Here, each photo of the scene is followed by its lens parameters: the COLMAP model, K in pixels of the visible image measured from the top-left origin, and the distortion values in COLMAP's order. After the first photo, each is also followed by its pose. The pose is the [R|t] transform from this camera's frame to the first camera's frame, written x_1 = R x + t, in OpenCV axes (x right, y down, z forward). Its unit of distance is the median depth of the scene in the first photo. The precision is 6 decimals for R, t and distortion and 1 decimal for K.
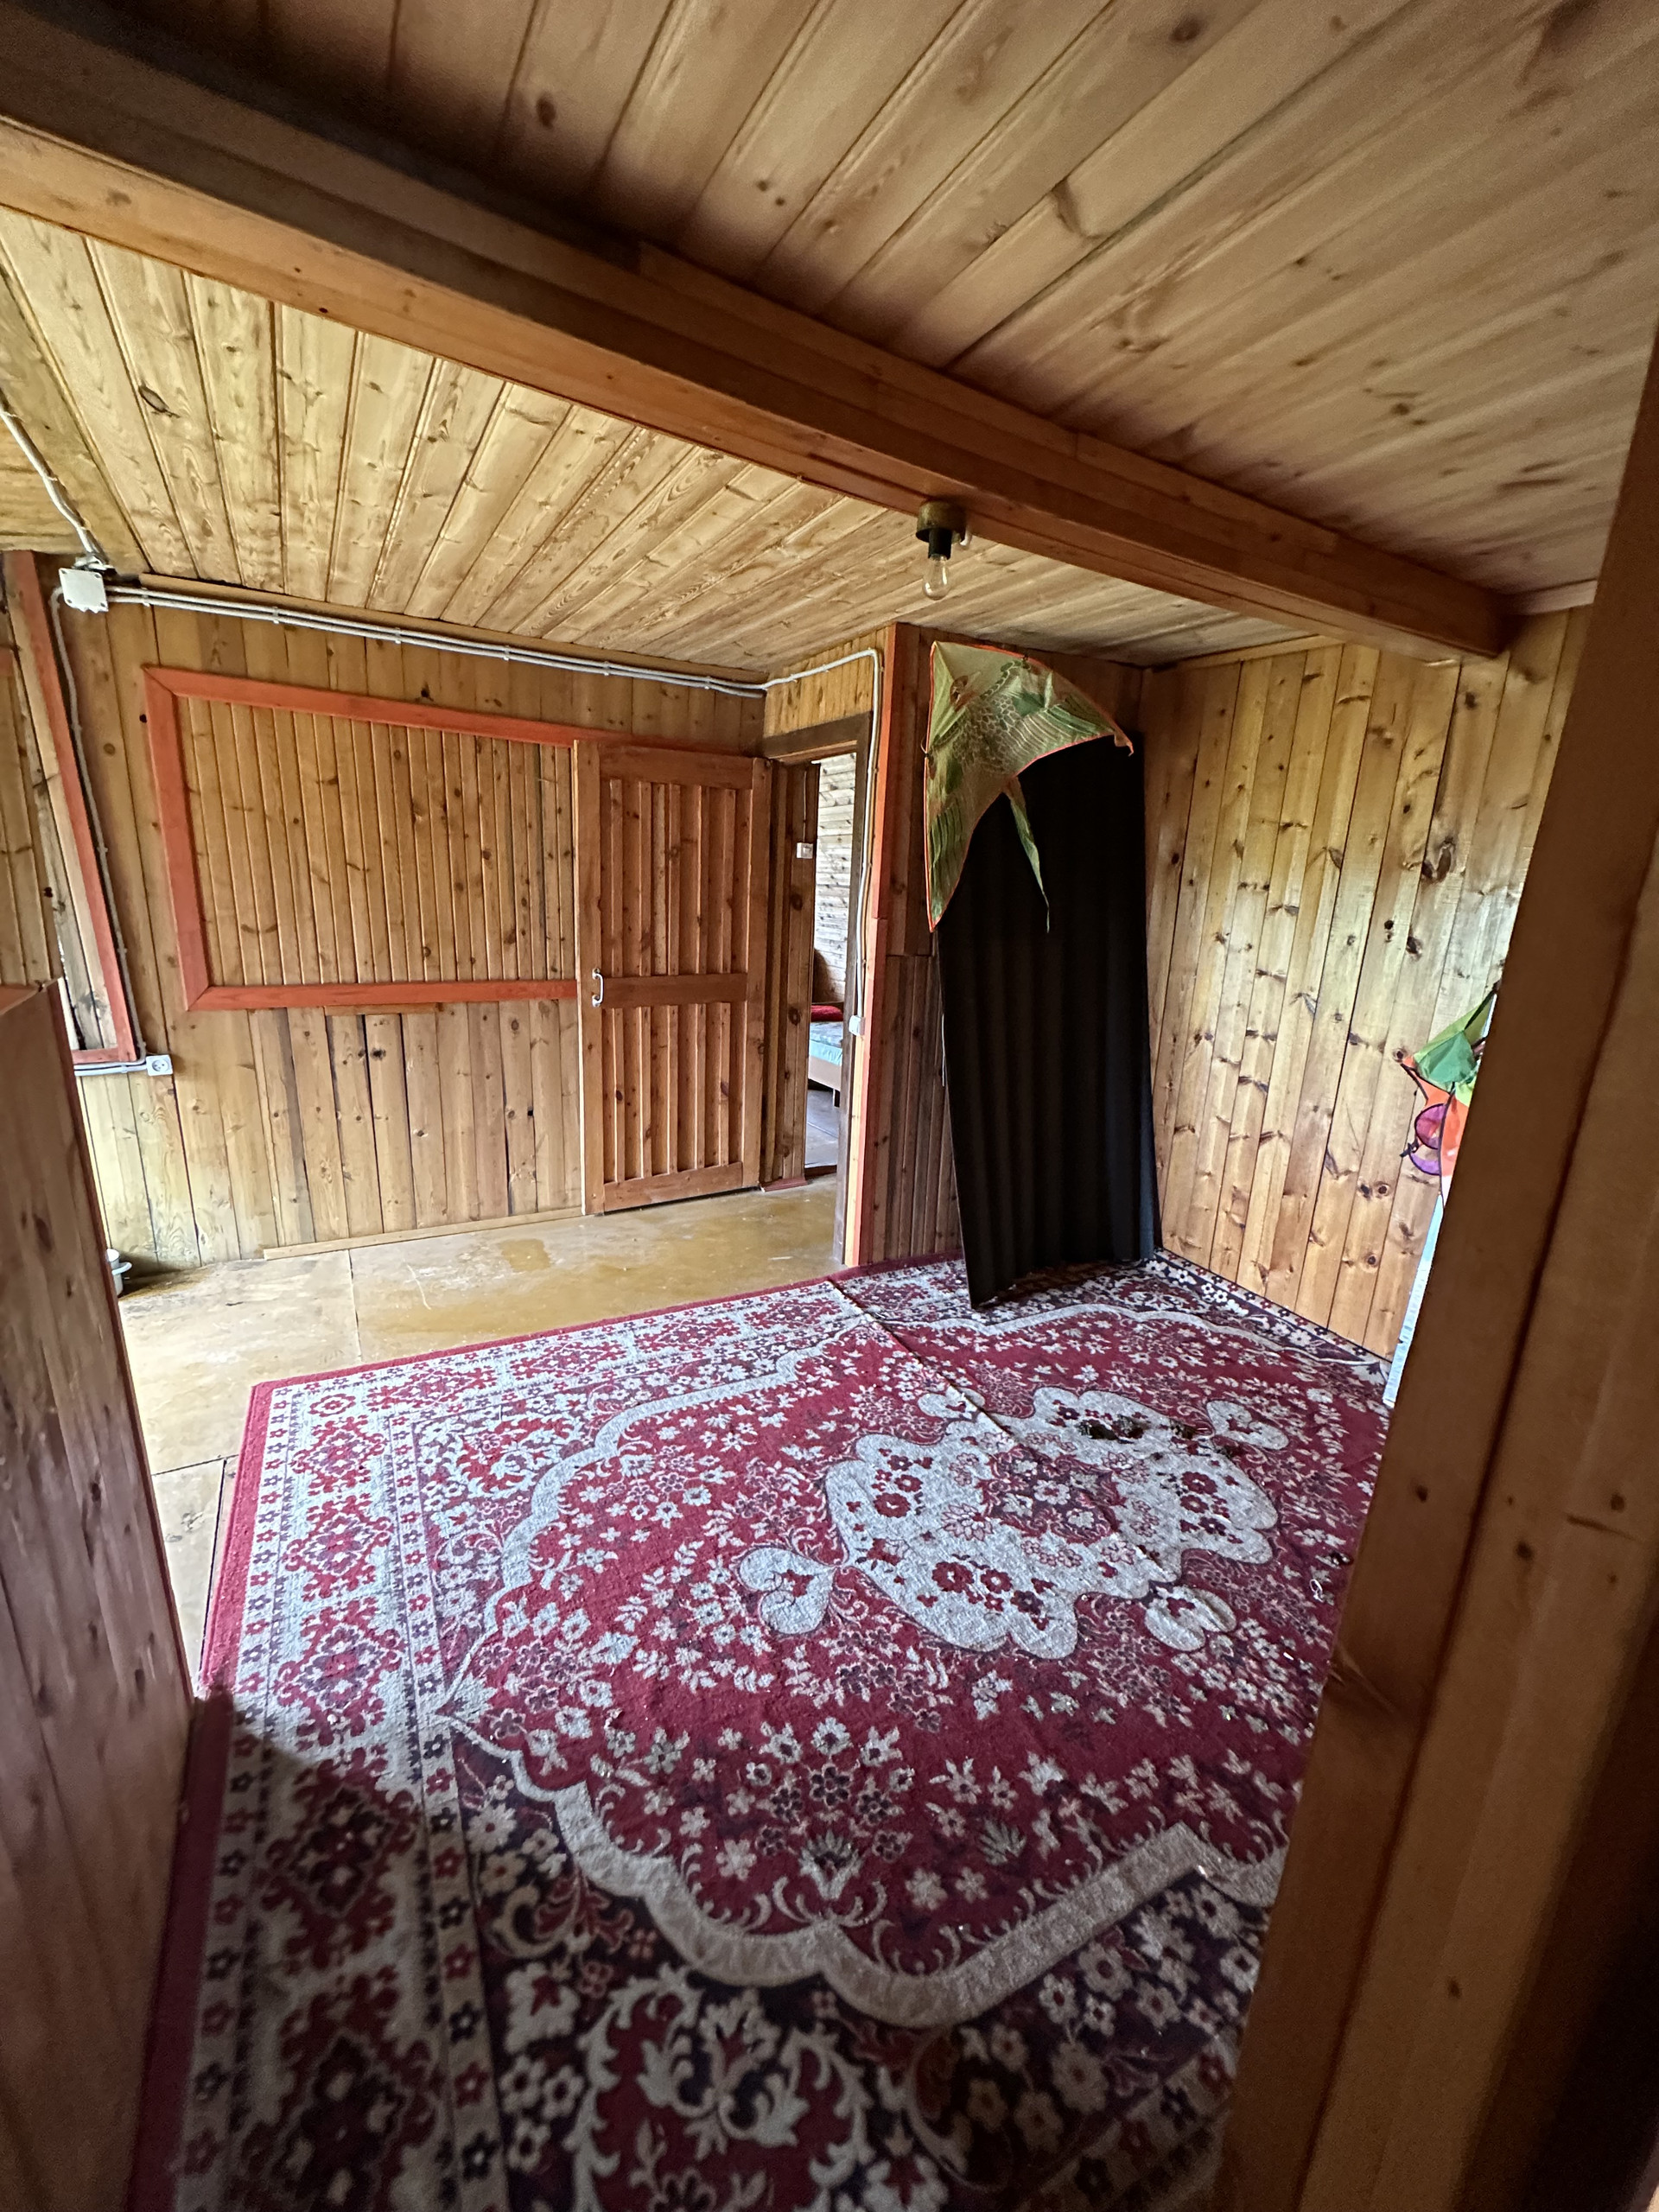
lens RADIAL K [[881.4, 0, 831.5], [0, 881.4, 1105.2], [0, 0, 1]] dist [-0.002176, 0.000748]
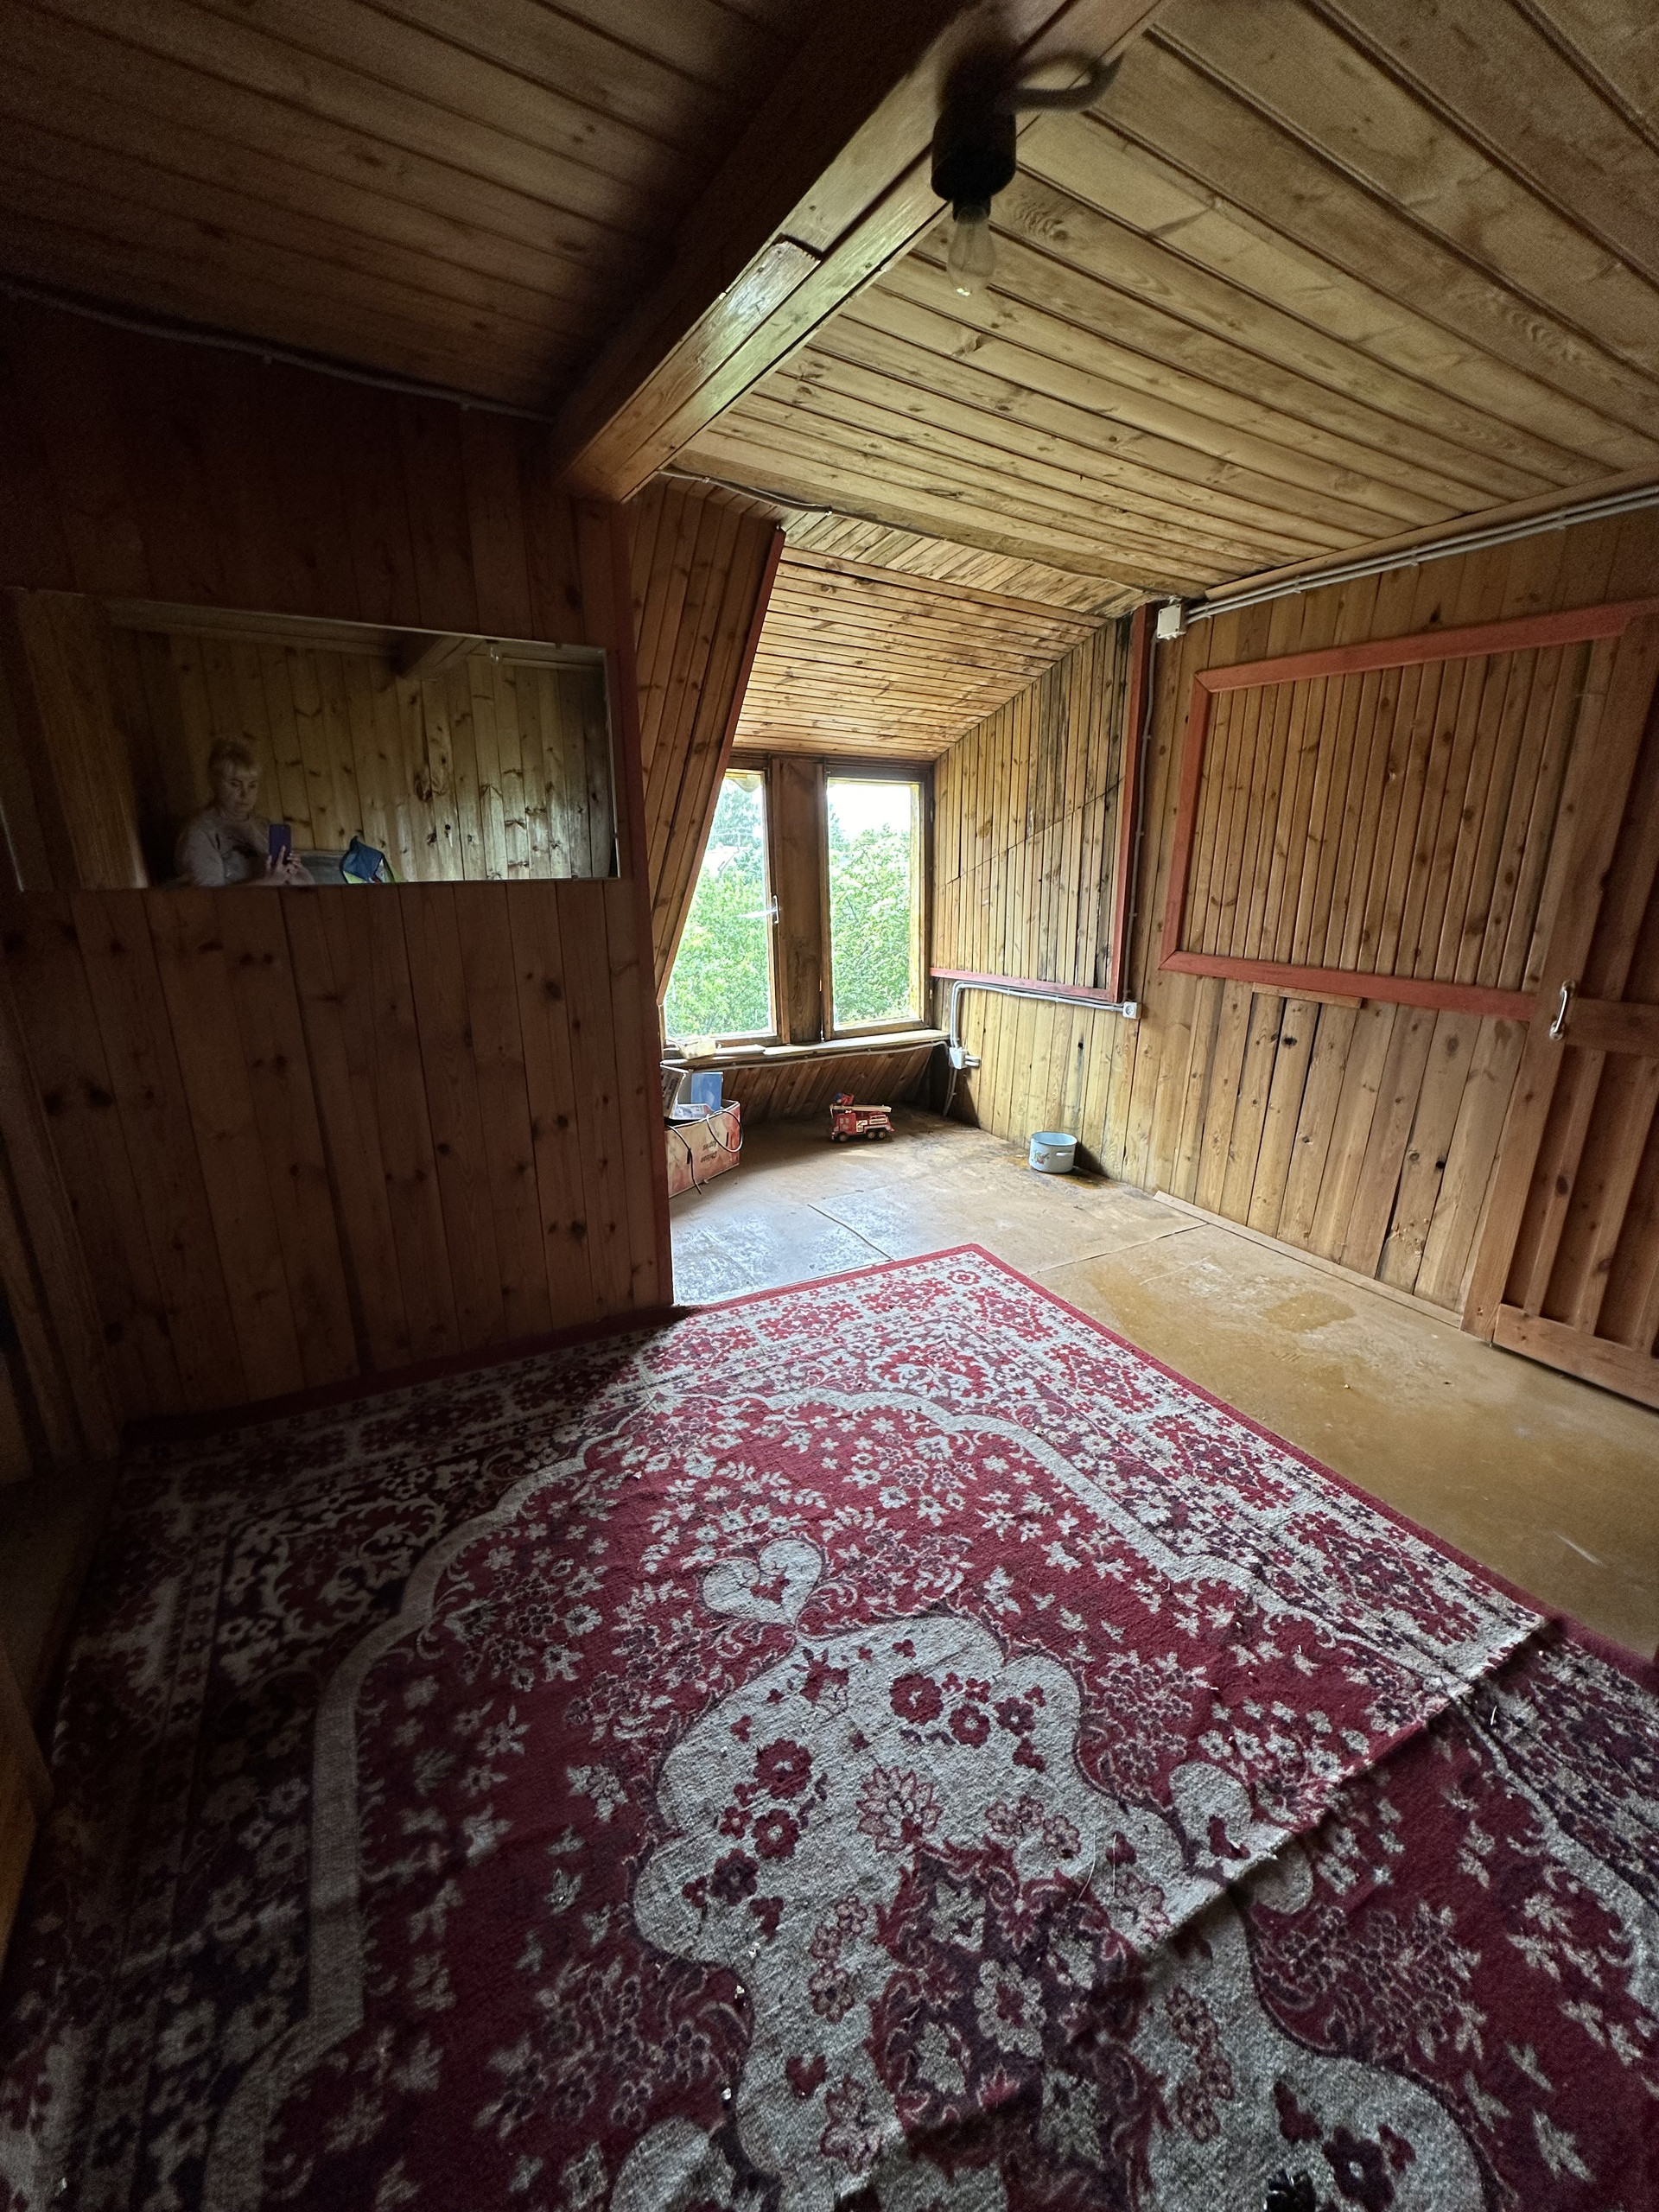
lens RADIAL K [[881.4, 0, 830.2], [0, 881.4, 1106.8], [0, 0, 1]] dist [-0.002176, 0.000748]
pose [[0.000084, 0.236925, -0.971528, 0.632564], [-0.259022, 0.938376, 0.228818, -0.126607], [0.965871, 0.251628, 0.061447, 0.771356]]
